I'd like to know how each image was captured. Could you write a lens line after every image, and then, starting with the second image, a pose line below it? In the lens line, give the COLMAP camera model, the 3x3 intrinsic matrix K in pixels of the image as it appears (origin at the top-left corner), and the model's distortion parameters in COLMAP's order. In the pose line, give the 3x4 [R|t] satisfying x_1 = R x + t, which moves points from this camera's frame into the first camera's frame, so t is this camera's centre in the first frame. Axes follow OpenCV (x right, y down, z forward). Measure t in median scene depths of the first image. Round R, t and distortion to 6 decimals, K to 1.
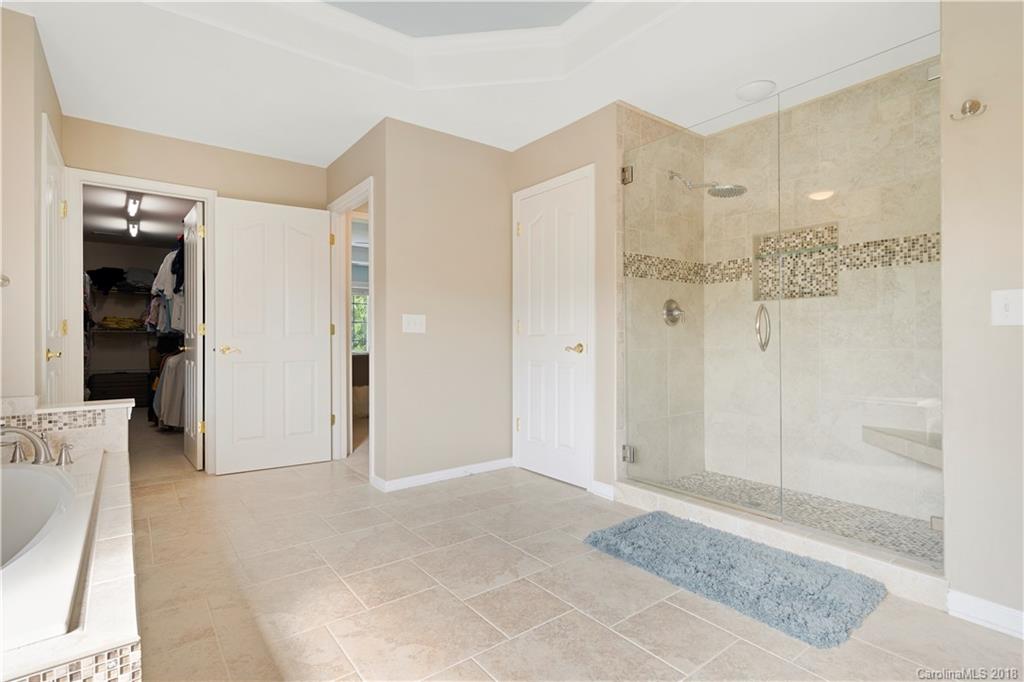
lens RADIAL K [[497.0, 0, 512.0], [0, 497.0, 341.0], [0, 0, 1]] dist [0.000785, 0.000156]
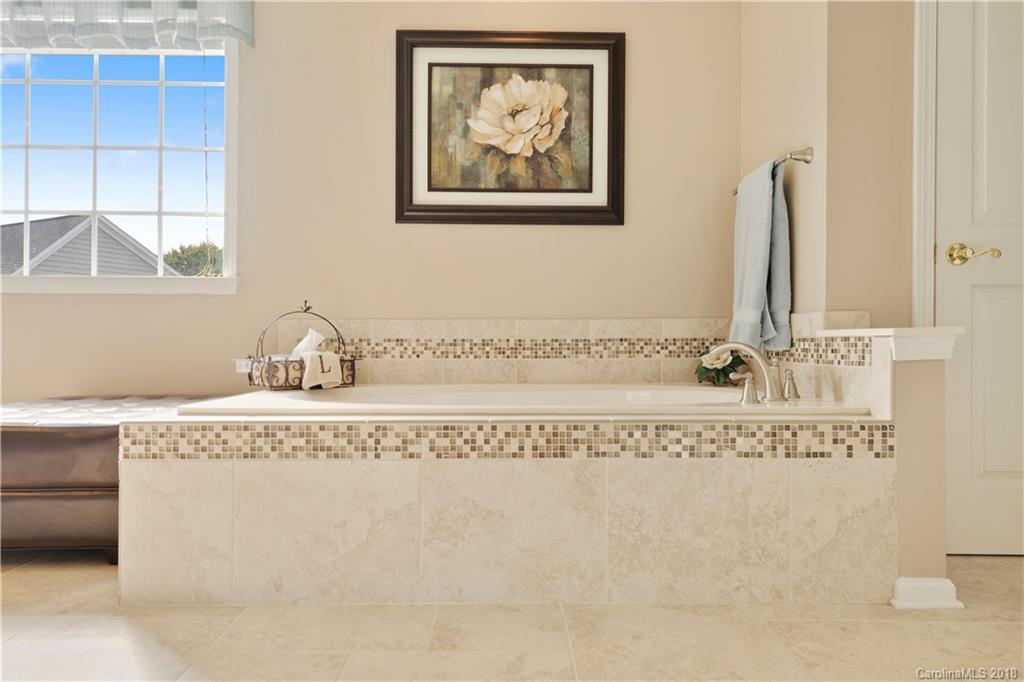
lens RADIAL K [[589.5, 0, 512.0], [0, 589.5, 341.0], [0, 0, 1]] dist [-0.003431, -0.000863]
pose [[-0.593919, 0.008927, -0.804475, -0.051289], [-0.000844, 0.999931, 0.011719, 0.138998], [0.804525, 0.007639, -0.593870, 1.105573]]
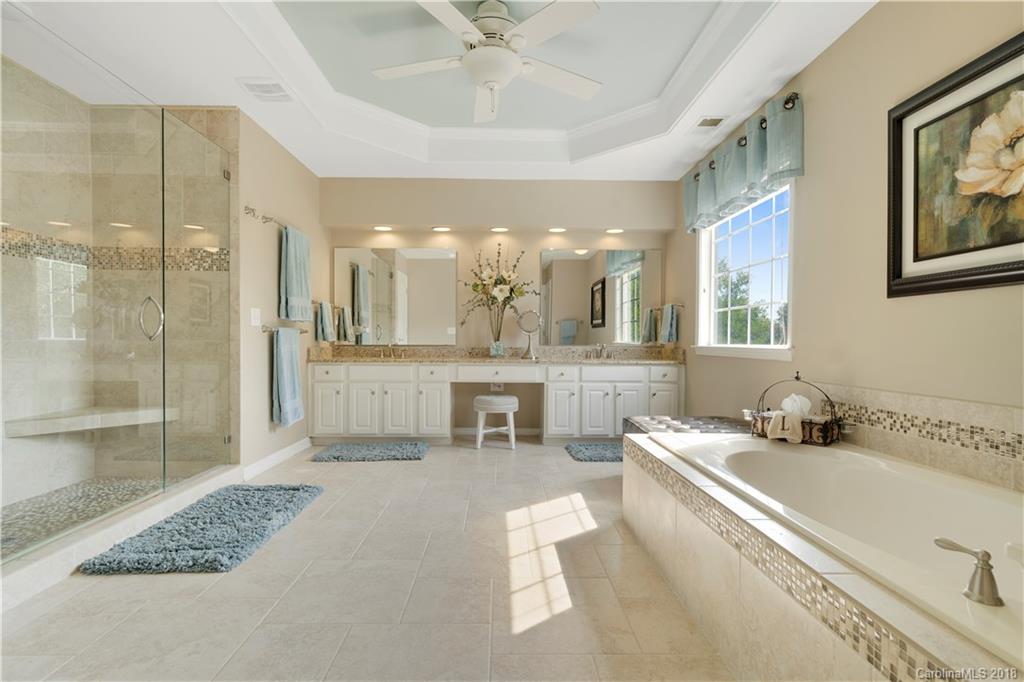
lens RADIAL K [[496.2, 0, 512.0], [0, 496.2, 341.0], [0, 0, 1]] dist [0.001202, 0.000739]
pose [[-0.805199, -0.003291, 0.592996, -0.764552], [-0.000242, 0.999986, 0.005221, 0.014832], [-0.593005, 0.004060, -0.805188, 1.456646]]
